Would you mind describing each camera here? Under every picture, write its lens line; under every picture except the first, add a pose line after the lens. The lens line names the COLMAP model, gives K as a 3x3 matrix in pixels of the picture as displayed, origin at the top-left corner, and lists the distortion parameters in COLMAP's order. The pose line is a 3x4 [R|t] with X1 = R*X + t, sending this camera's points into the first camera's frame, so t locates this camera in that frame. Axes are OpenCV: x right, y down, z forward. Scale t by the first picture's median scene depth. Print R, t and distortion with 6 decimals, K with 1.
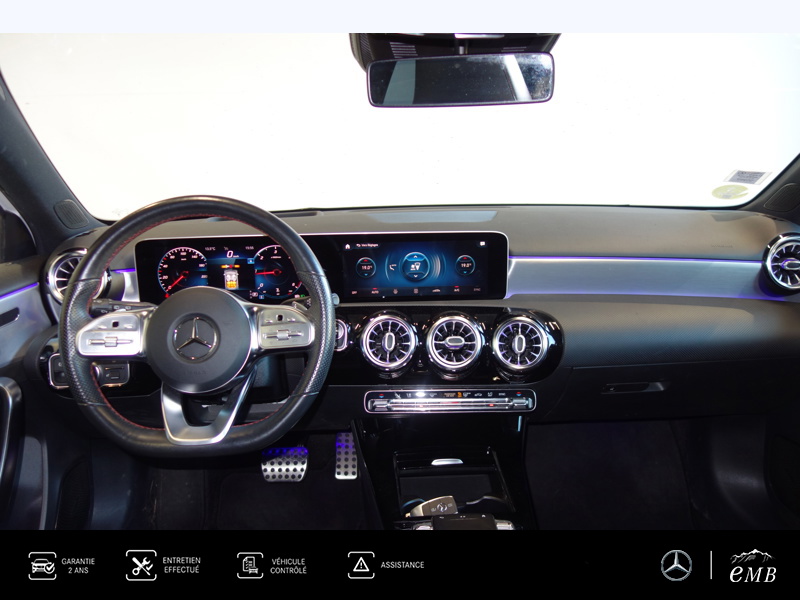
lens RADIAL K [[653.4, 0, 400.0], [0, 653.4, 300.0], [0, 0, 1]] dist [-0.002748, 0.010379]
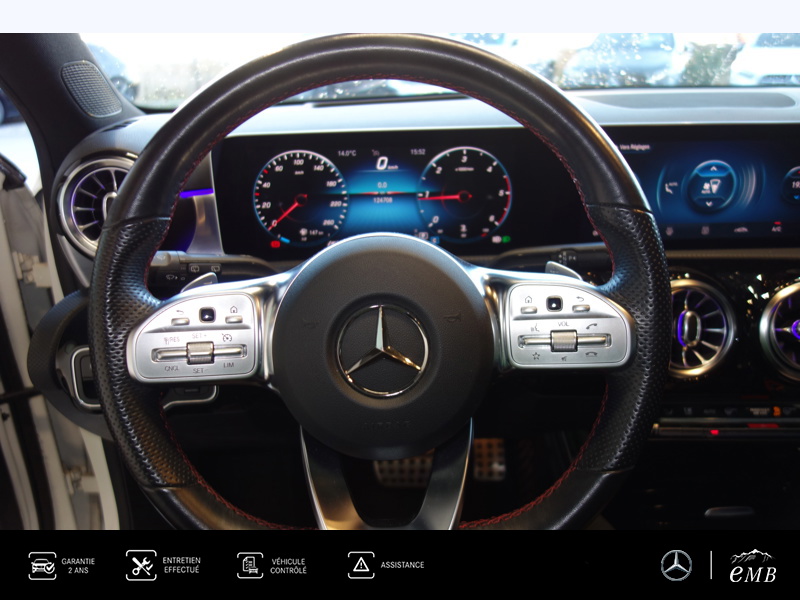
lens RADIAL K [[653.4, 0, 400.0], [0, 653.4, 300.0], [0, 0, 1]] dist [-0.002748, 0.010379]
pose [[0.999791, 0.006391, -0.019400, -0.234004], [-0.003702, 0.990754, 0.135617, -0.030596], [0.020087, -0.135517, 0.990571, 0.437829]]
